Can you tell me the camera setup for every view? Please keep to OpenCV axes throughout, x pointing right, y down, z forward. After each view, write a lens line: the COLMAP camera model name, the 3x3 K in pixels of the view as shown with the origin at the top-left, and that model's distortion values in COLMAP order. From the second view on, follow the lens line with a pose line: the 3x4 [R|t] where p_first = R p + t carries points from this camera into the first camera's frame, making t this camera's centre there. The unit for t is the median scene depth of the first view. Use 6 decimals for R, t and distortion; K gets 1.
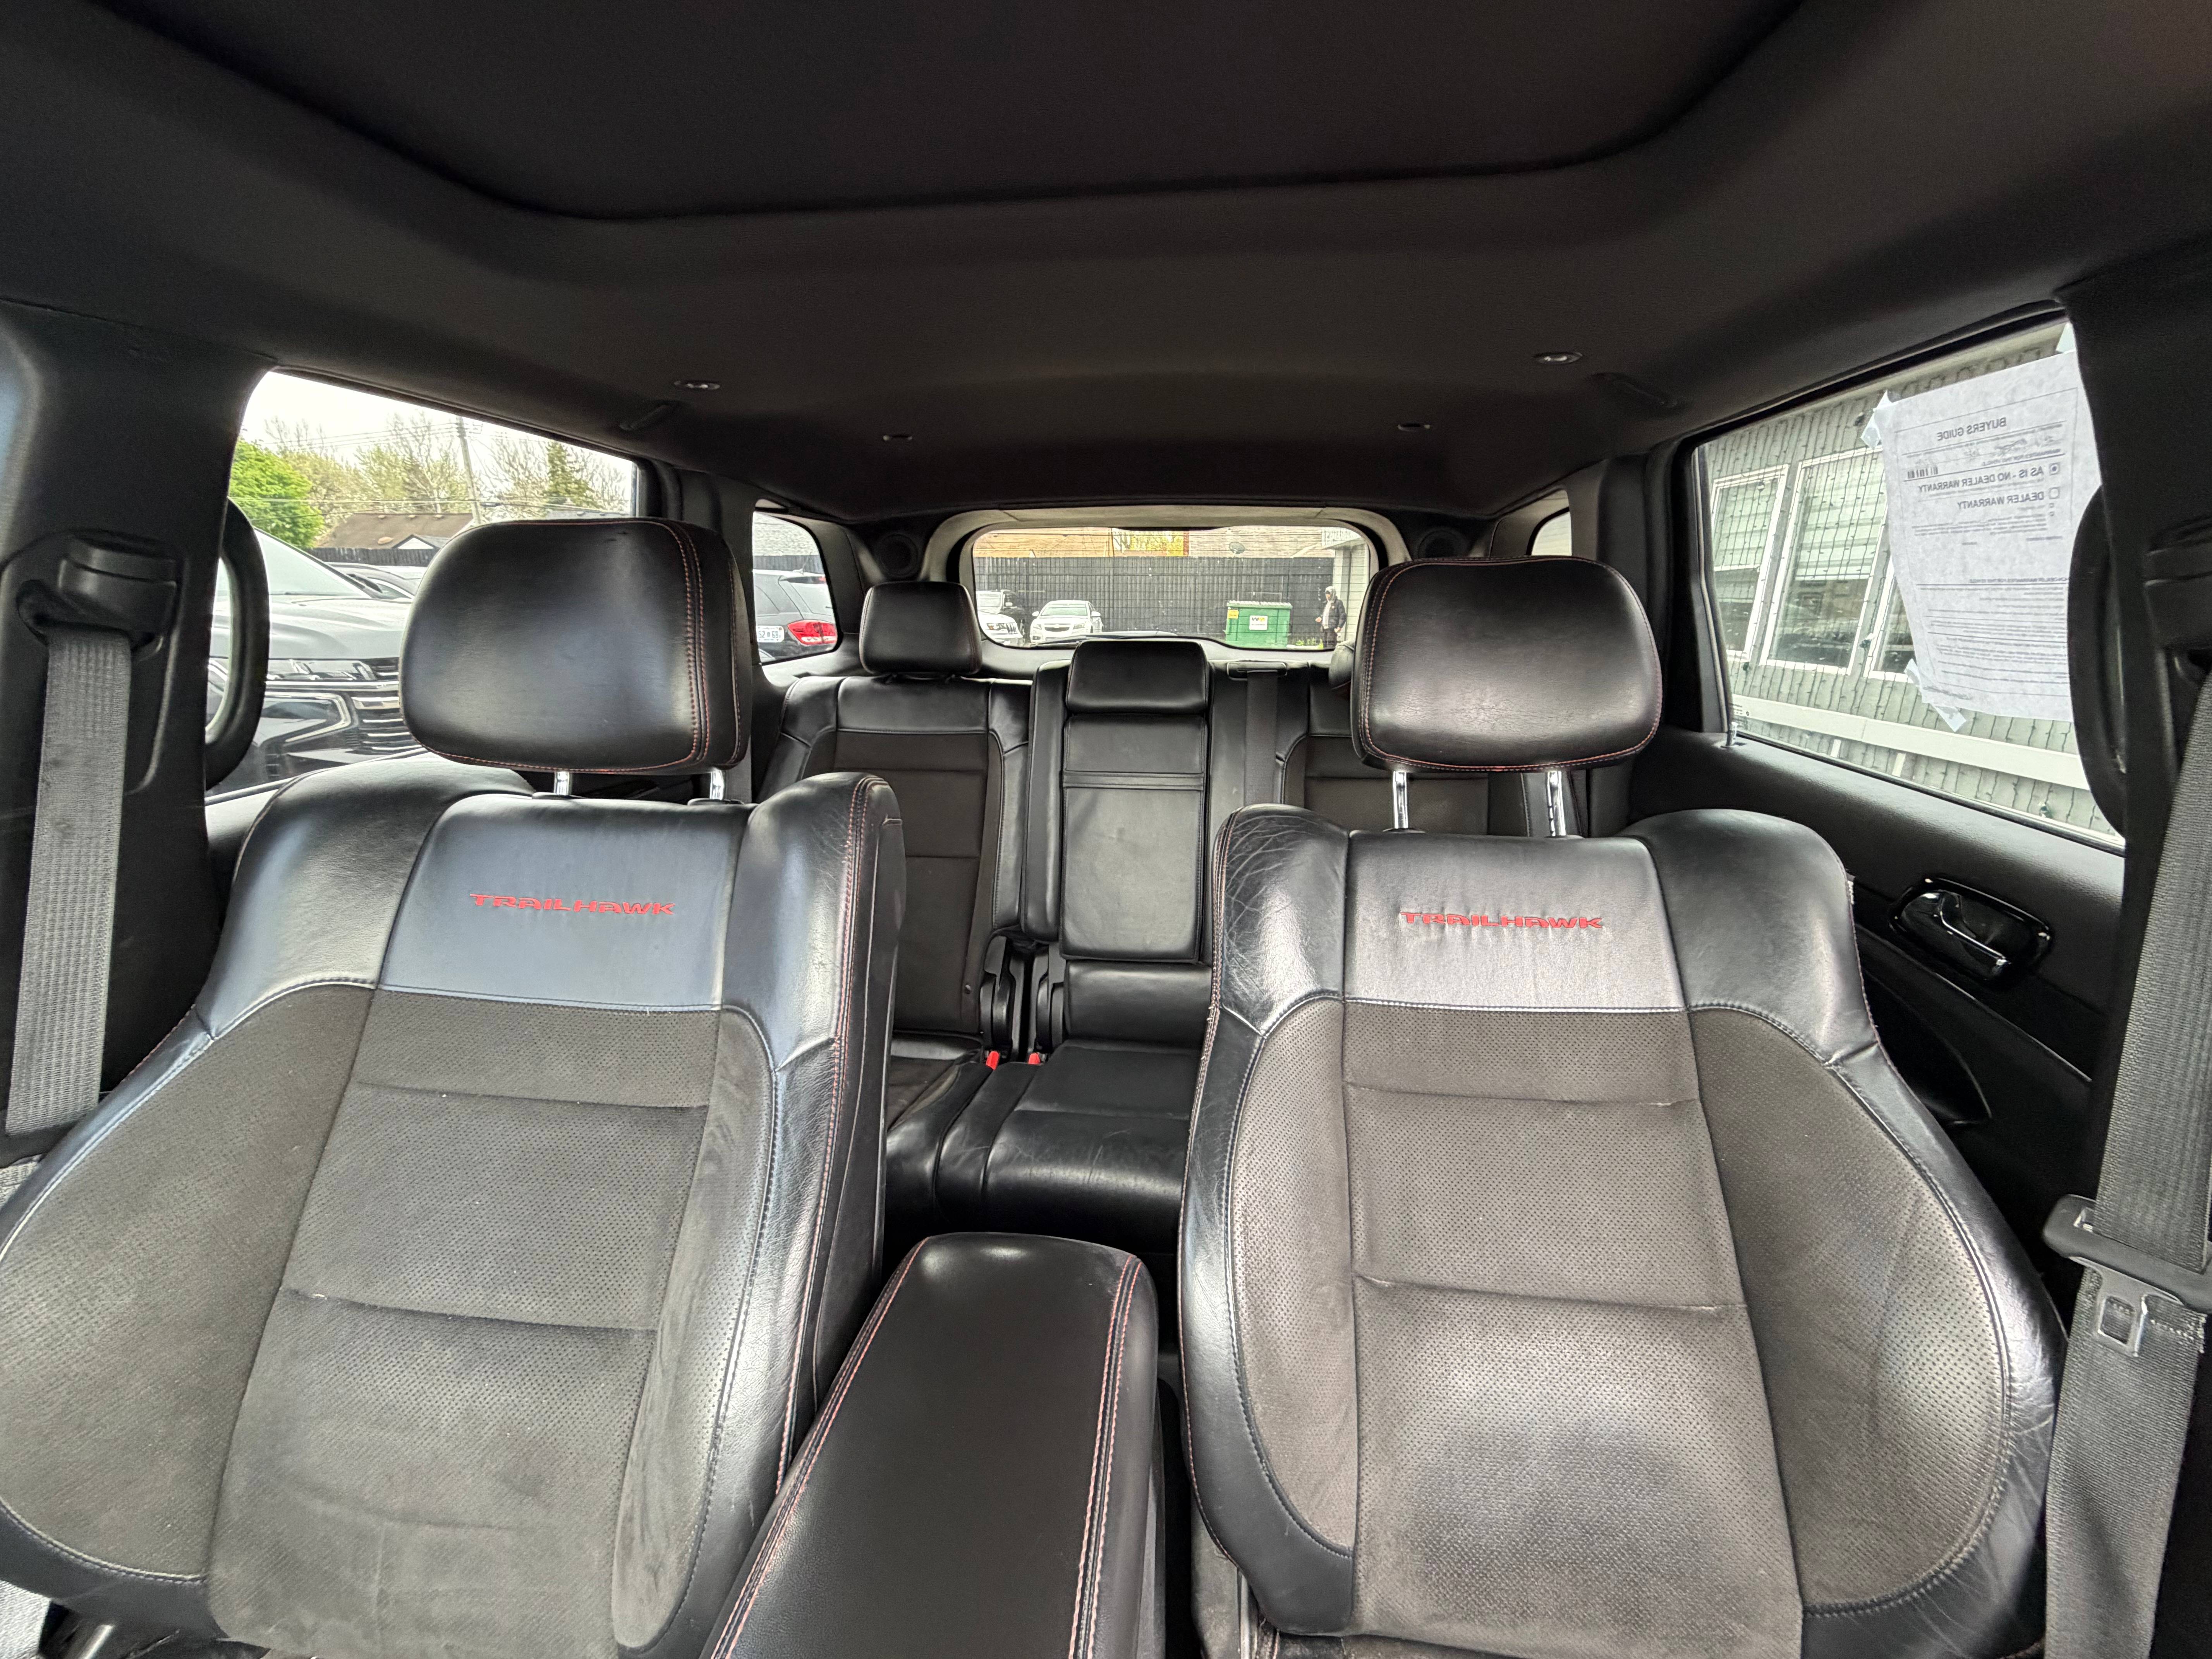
lens RADIAL K [[881.0, 0, 1108.3], [0, 881.0, 830.7], [0, 0, 1]] dist [0.003970, -0.001601]
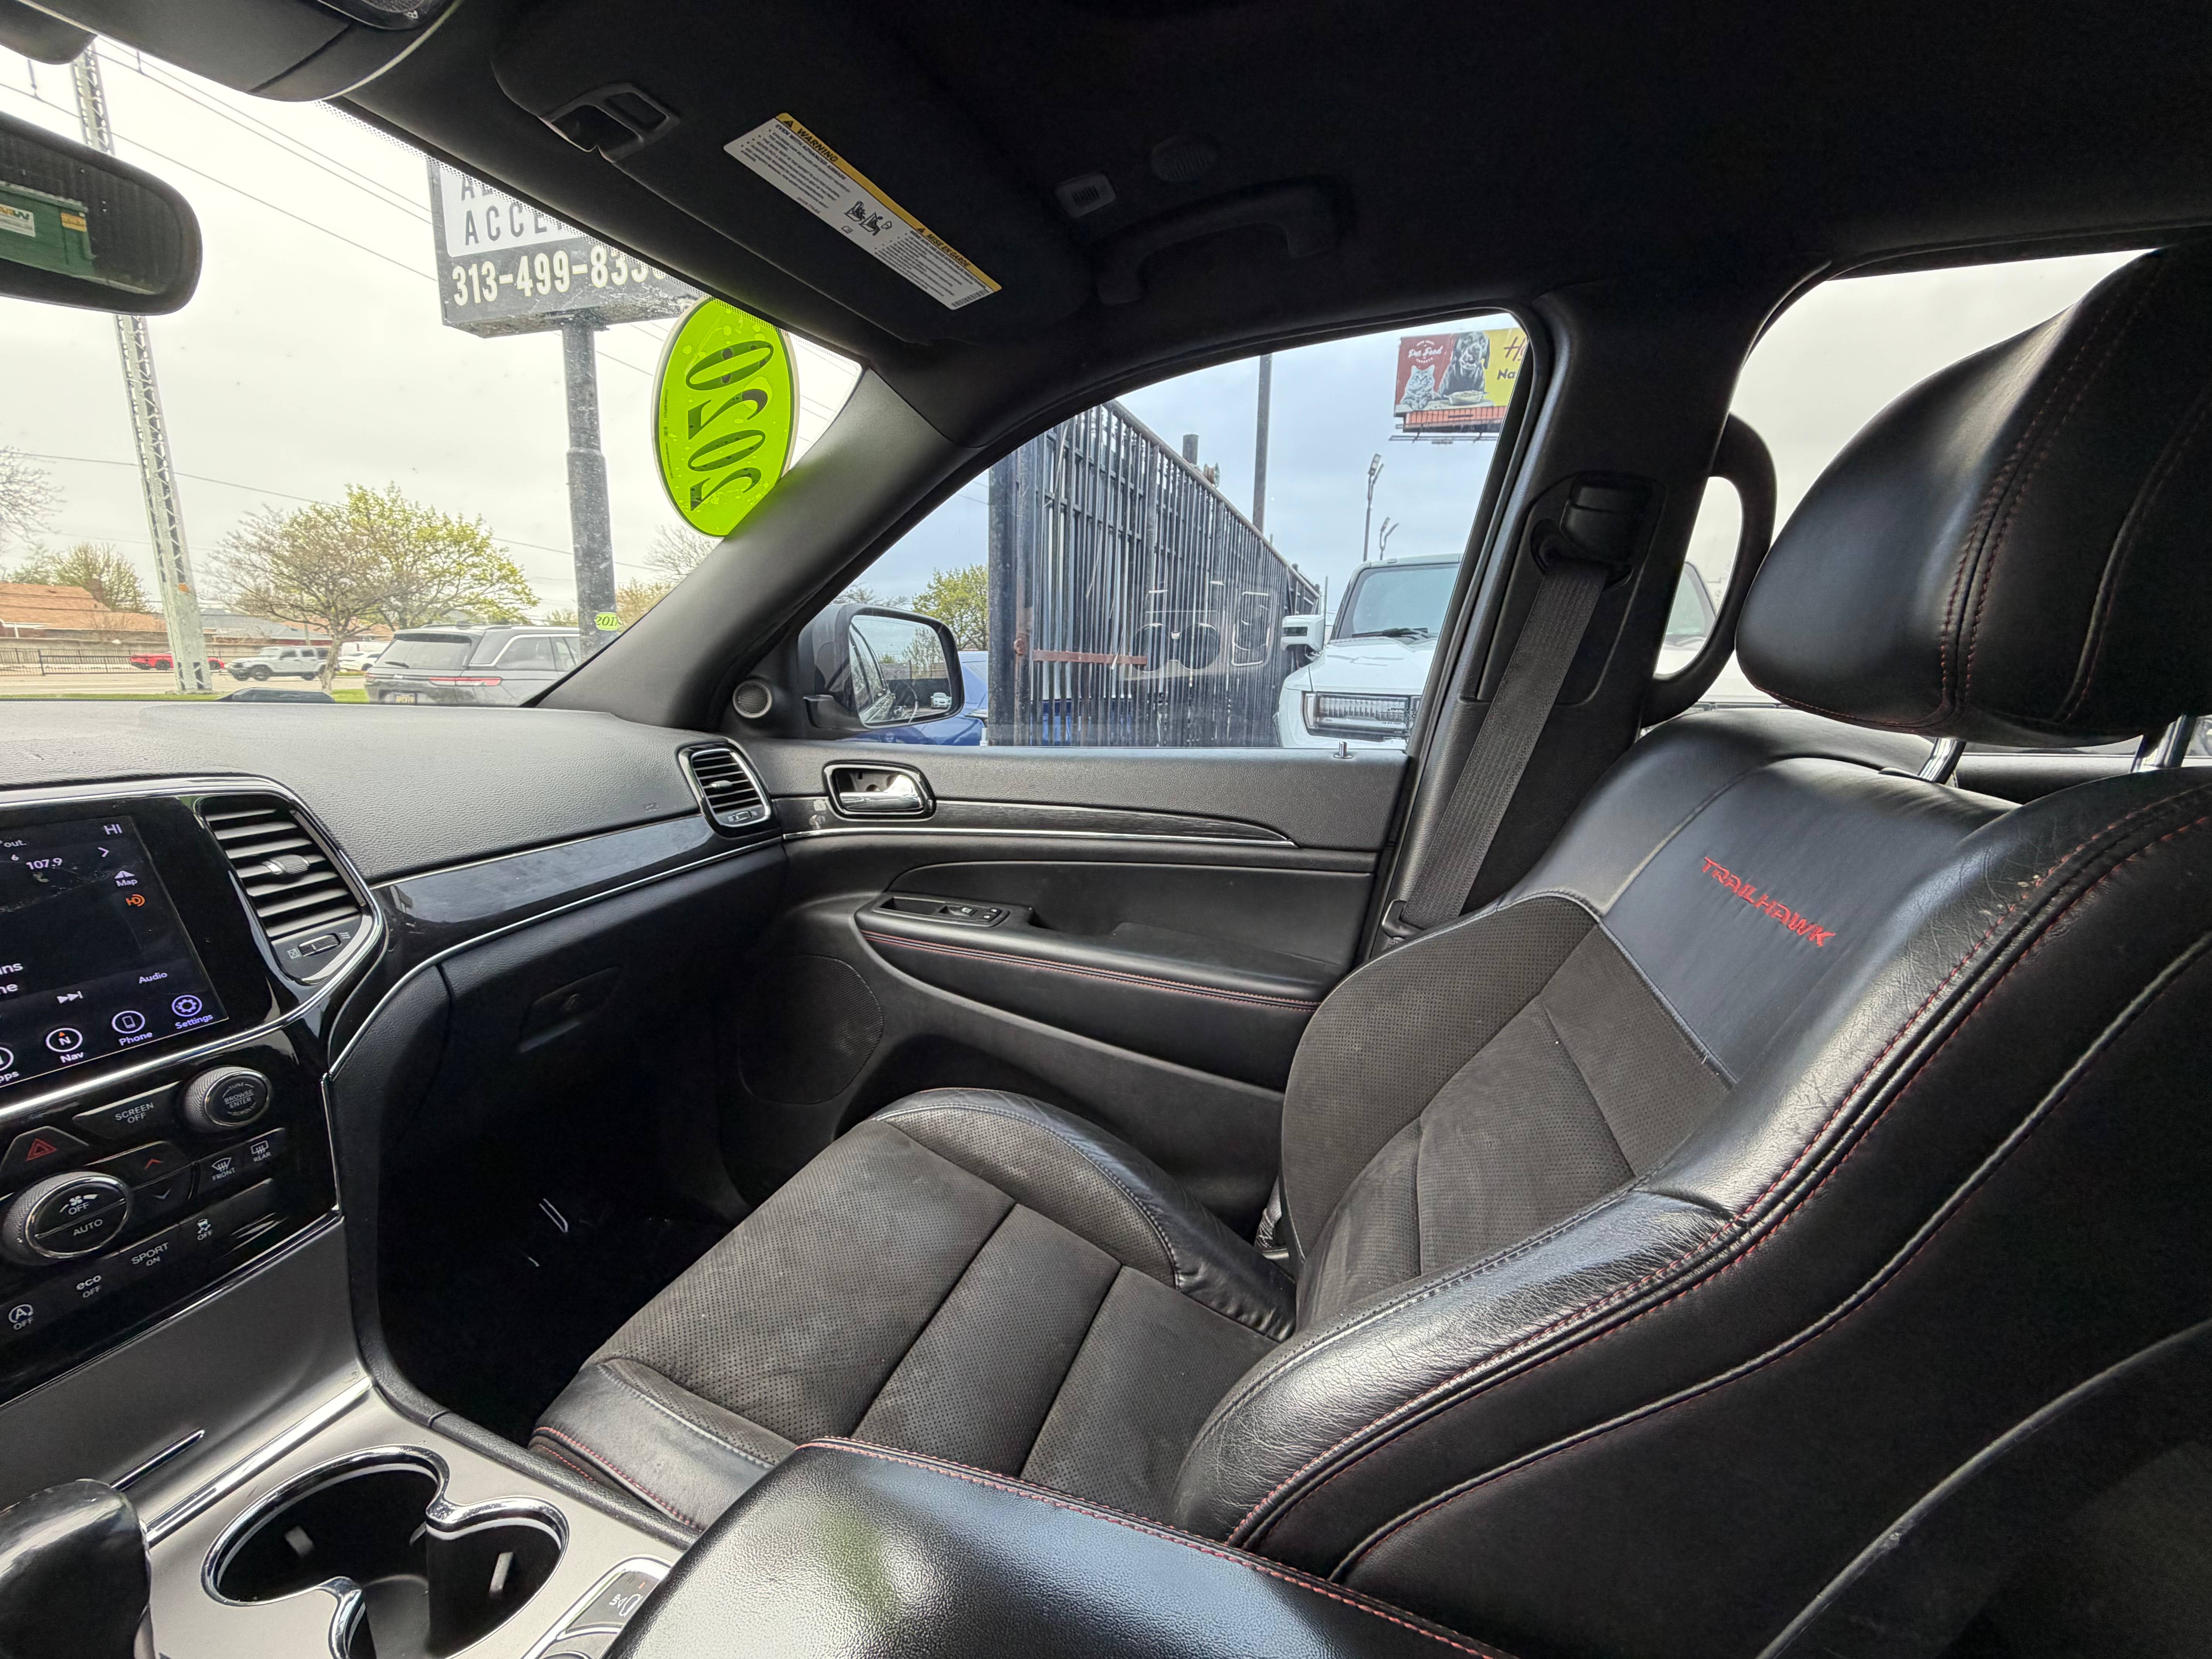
lens RADIAL K [[881.0, 0, 1102.3], [0, 881.0, 830.8], [0, 0, 1]] dist [0.003970, -0.001601]
pose [[-0.201050, 0.175852, -0.963667, 0.160687], [-0.270427, 0.935562, 0.227142, 0.013677], [0.941514, 0.306269, -0.140540, 0.549898]]
